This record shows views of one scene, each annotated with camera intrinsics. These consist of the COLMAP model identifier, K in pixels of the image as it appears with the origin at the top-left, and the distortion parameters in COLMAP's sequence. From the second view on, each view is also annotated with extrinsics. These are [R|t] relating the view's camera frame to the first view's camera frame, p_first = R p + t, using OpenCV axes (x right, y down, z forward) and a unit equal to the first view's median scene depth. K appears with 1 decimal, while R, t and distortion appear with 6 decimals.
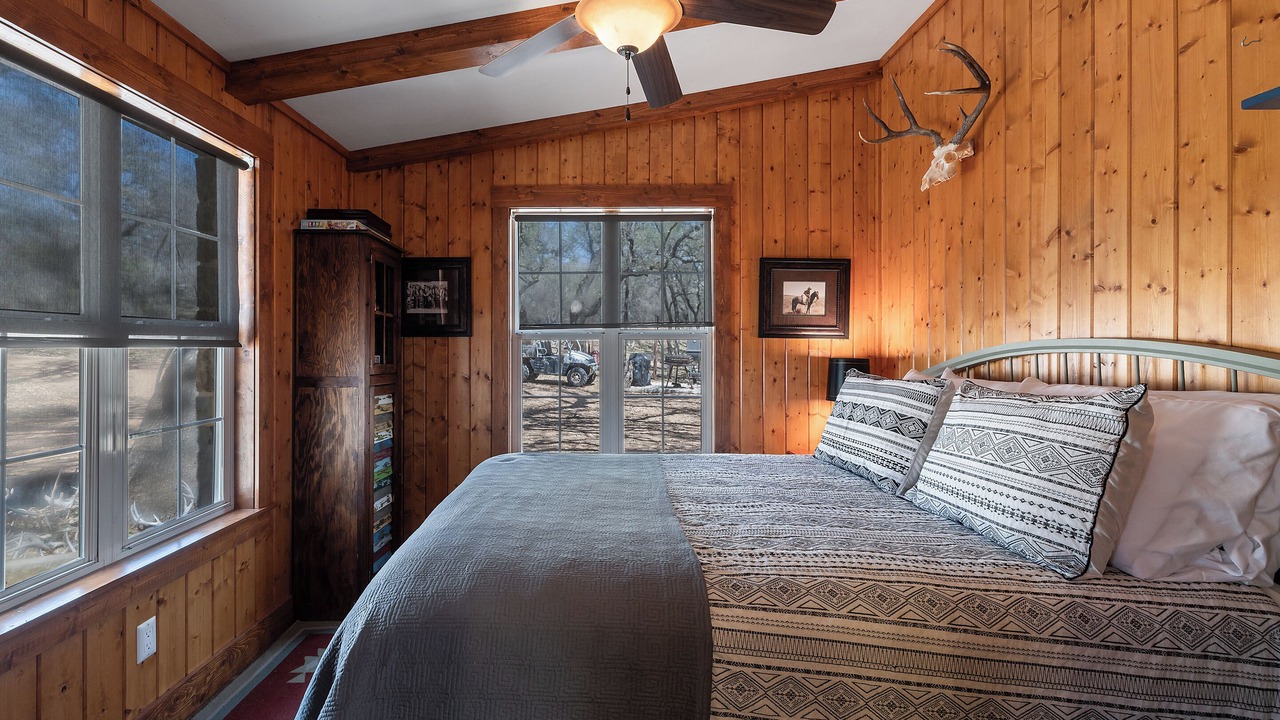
lens RADIAL K [[587.5, 0, 631.1], [0, 587.5, 342.0], [0, 0, 1]] dist [0.002955, 0.000018]
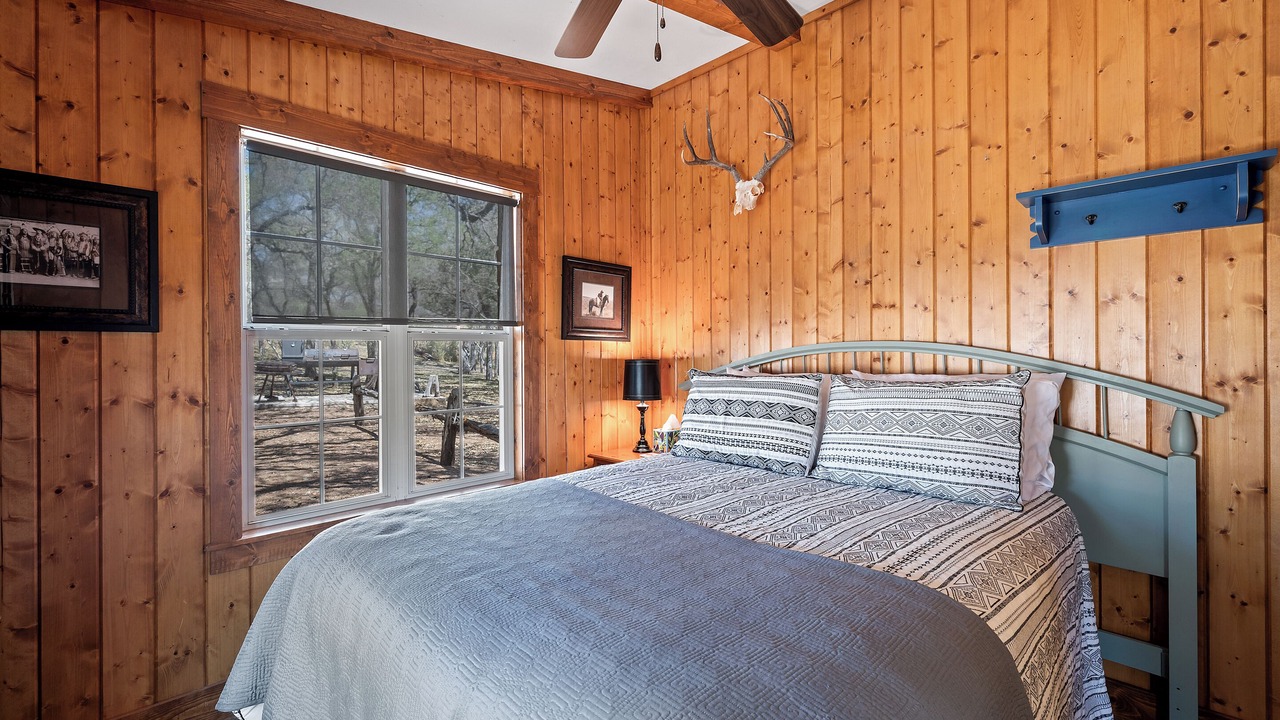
lens RADIAL K [[540.1, 0, 637.8], [0, 540.1, 349.8], [0, 0, 1]] dist [-0.000280, 0.000283]
pose [[0.698605, -0.002823, 0.715502, -0.339627], [-0.000078, 0.999992, 0.004022, 0.006080], [-0.715507, -0.002865, 0.698599, 0.318995]]
